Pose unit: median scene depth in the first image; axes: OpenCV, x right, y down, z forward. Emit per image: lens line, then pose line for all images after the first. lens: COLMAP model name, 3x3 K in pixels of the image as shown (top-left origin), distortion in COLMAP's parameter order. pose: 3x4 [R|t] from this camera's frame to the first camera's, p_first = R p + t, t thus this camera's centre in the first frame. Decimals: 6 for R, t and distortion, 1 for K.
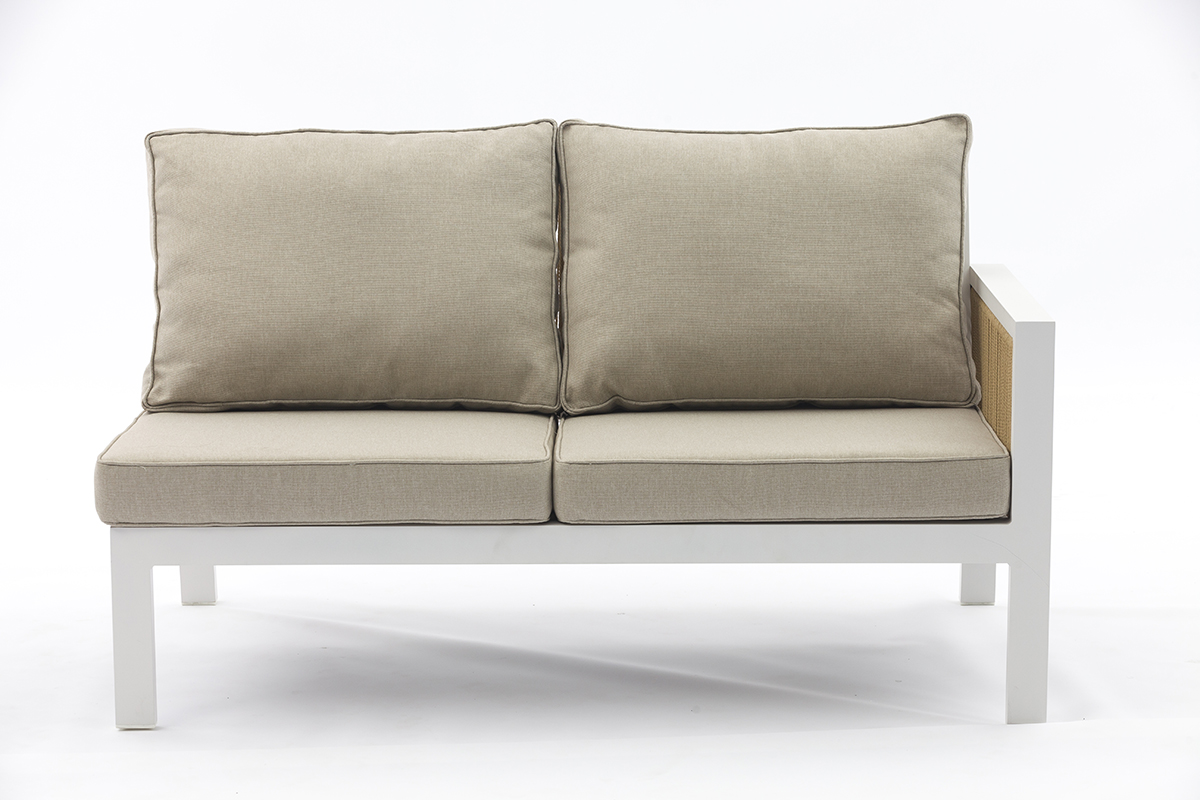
lens RADIAL K [[3547.6, 0, 600.0], [0, 3547.6, 400.0], [0, 0, 1]] dist [0.020232, 0.267543]
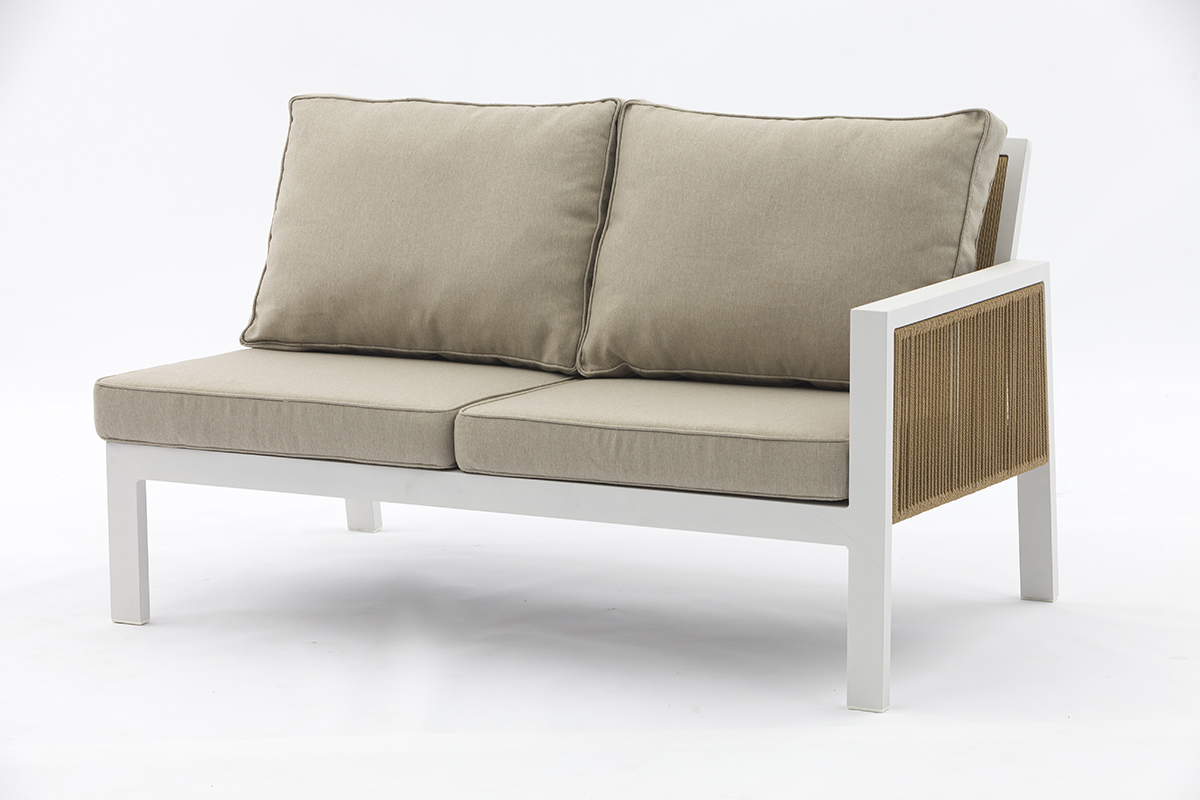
lens RADIAL K [[3547.6, 0, 600.0], [0, 3547.6, 400.0], [0, 0, 1]] dist [0.020232, 0.267543]
pose [[0.908841, 0.074276, -0.410476, 0.431101], [-0.073028, 0.997154, 0.018744, -0.009138], [0.410699, 0.012941, 0.911679, 0.035938]]
